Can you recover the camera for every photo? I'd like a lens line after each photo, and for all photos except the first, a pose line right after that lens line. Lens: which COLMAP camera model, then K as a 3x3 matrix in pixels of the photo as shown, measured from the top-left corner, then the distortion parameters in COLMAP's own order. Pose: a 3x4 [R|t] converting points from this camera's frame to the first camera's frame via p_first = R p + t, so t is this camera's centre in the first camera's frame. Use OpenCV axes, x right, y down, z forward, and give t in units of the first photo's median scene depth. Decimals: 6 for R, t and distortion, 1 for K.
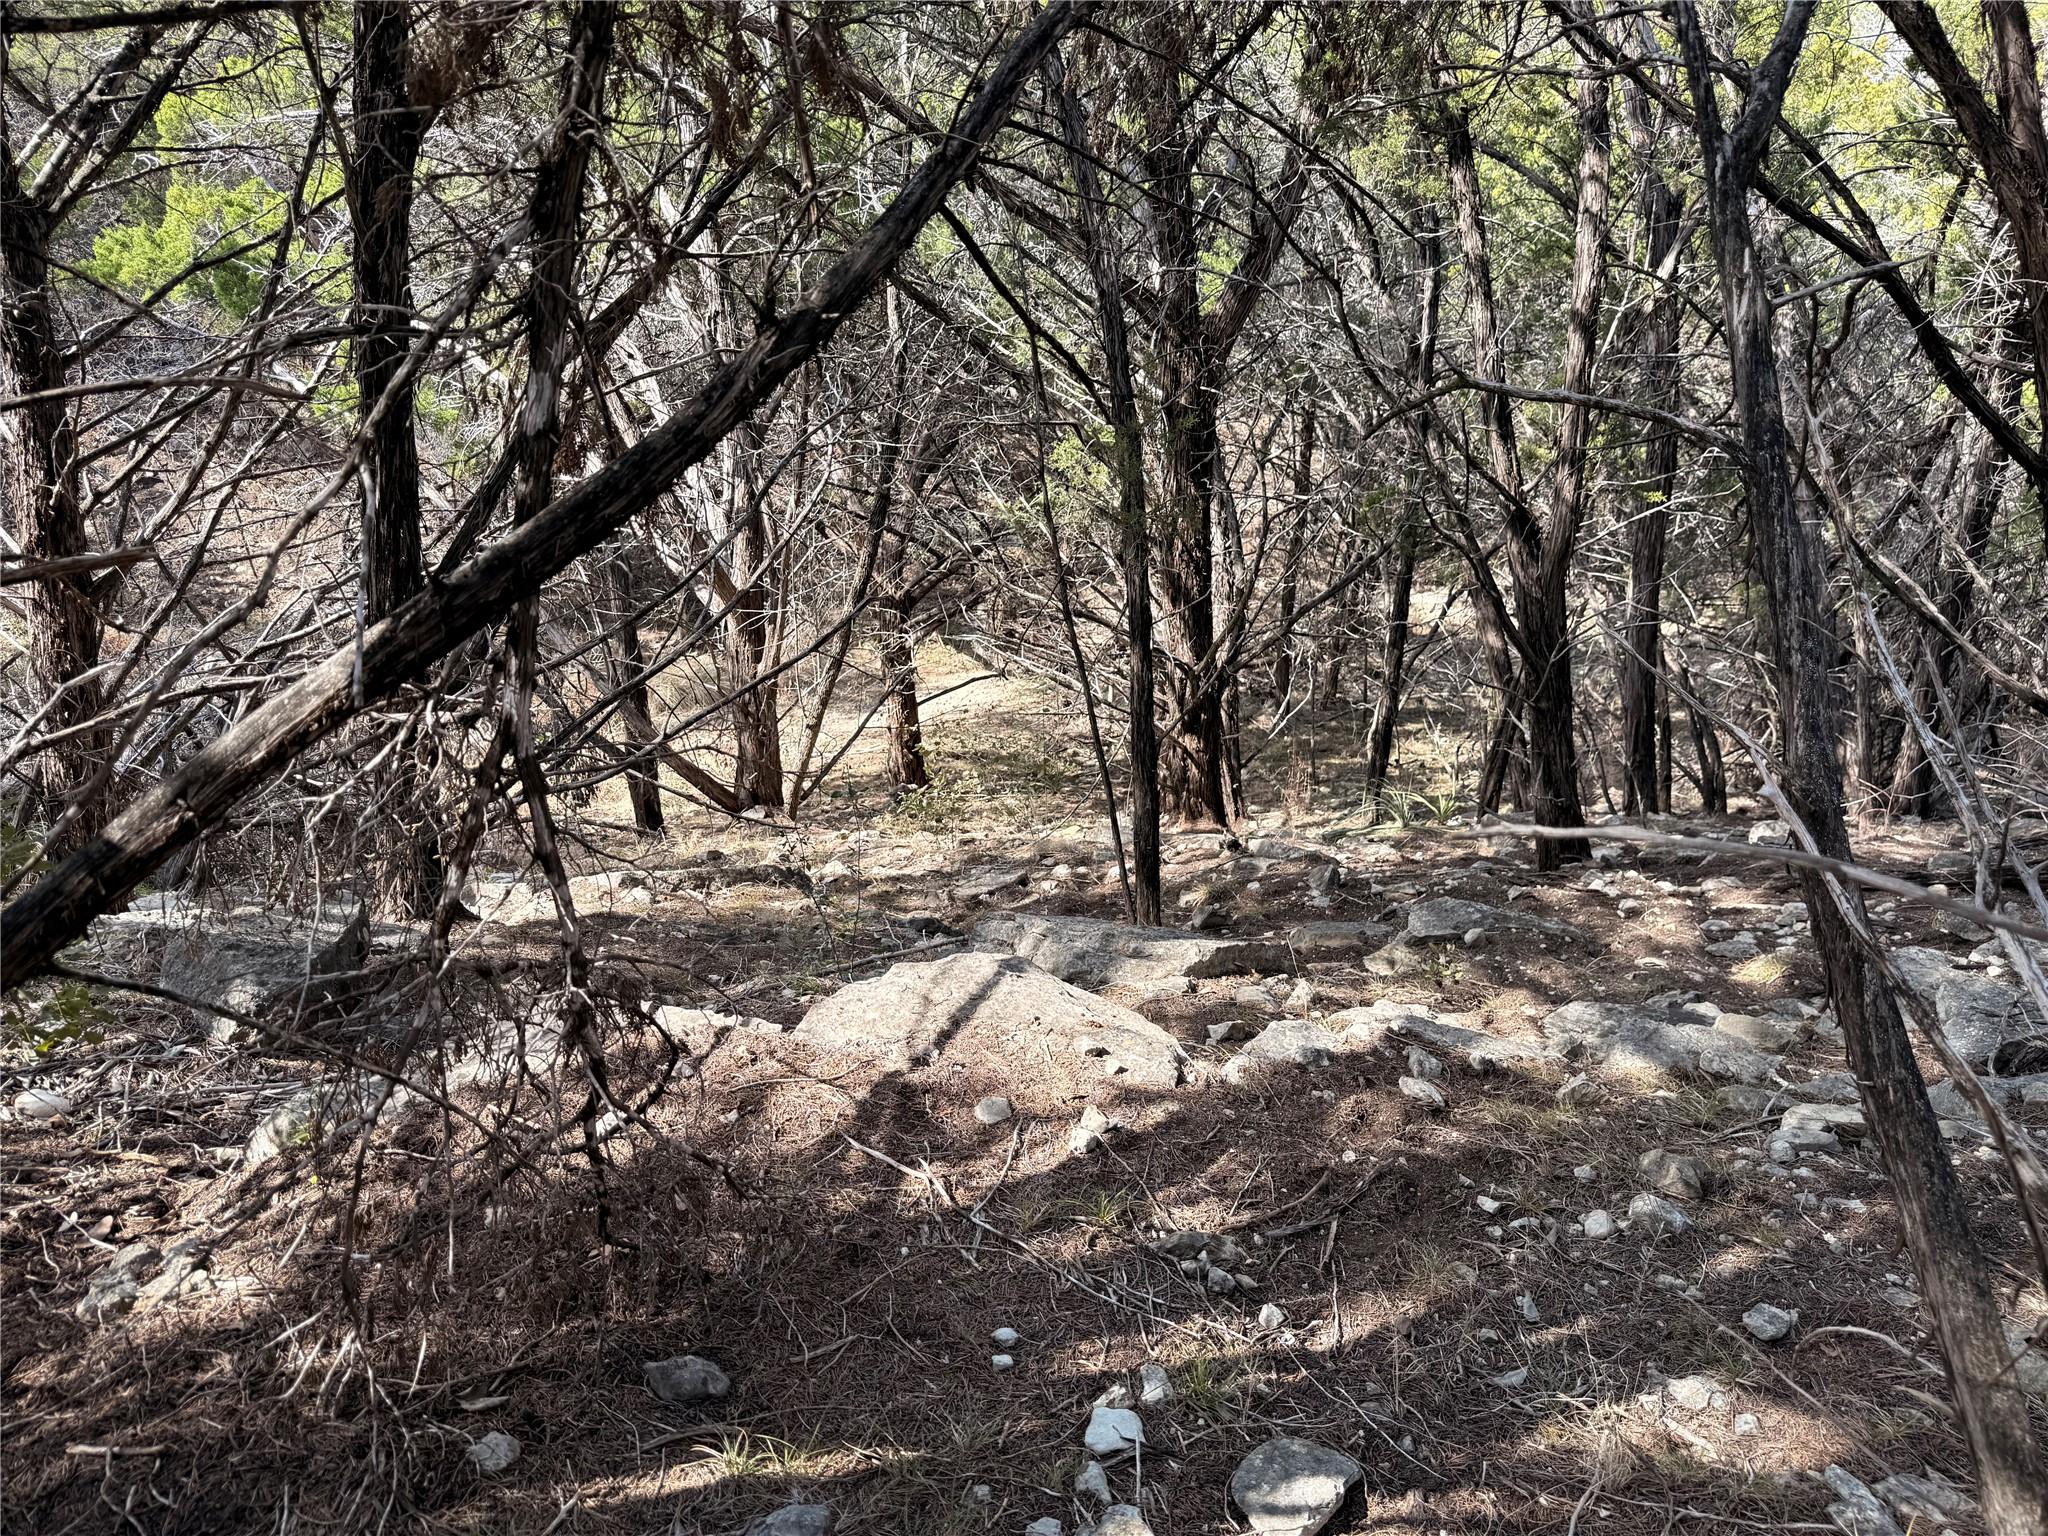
lens RADIAL K [[1373.5, 0, 1024.0], [0, 1373.5, 768.0], [0, 0, 1]] dist [0.088776, -0.166246]
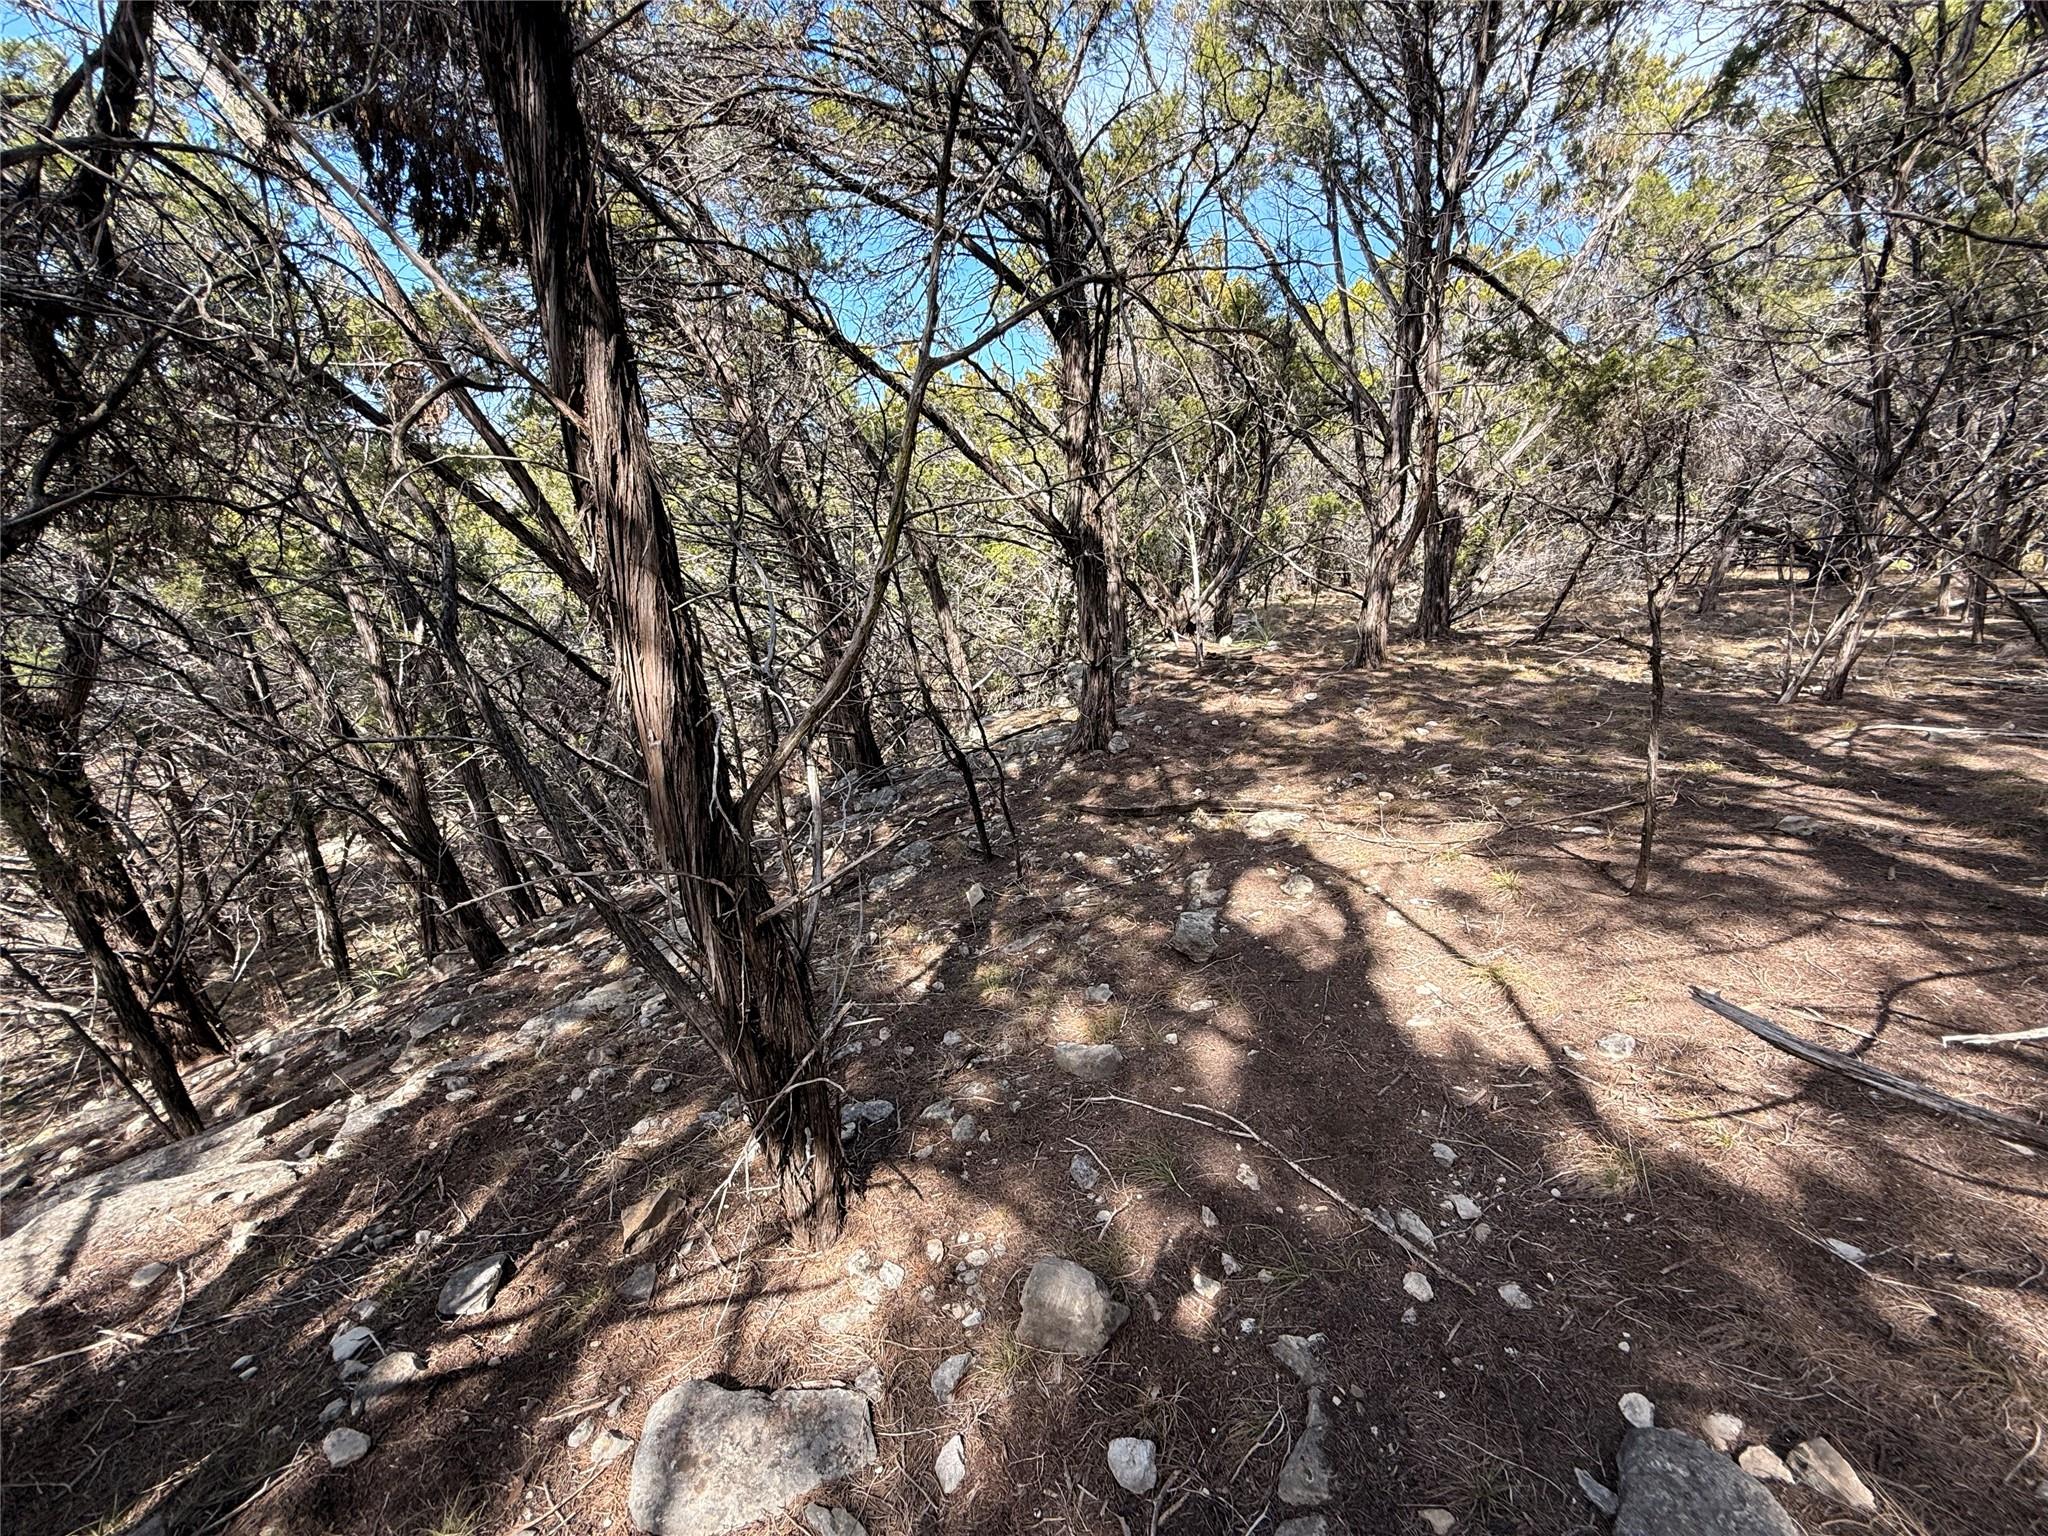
lens RADIAL K [[832.6, 0, 1024.0], [0, 832.6, 768.0], [0, 0, 1]] dist [-0.000594, 0.002848]
pose [[0.507629, -0.251872, 0.823938, -0.079844], [0.360546, 0.930654, 0.062362, 0.017665], [-0.782508, 0.265411, 0.563238, -0.188649]]
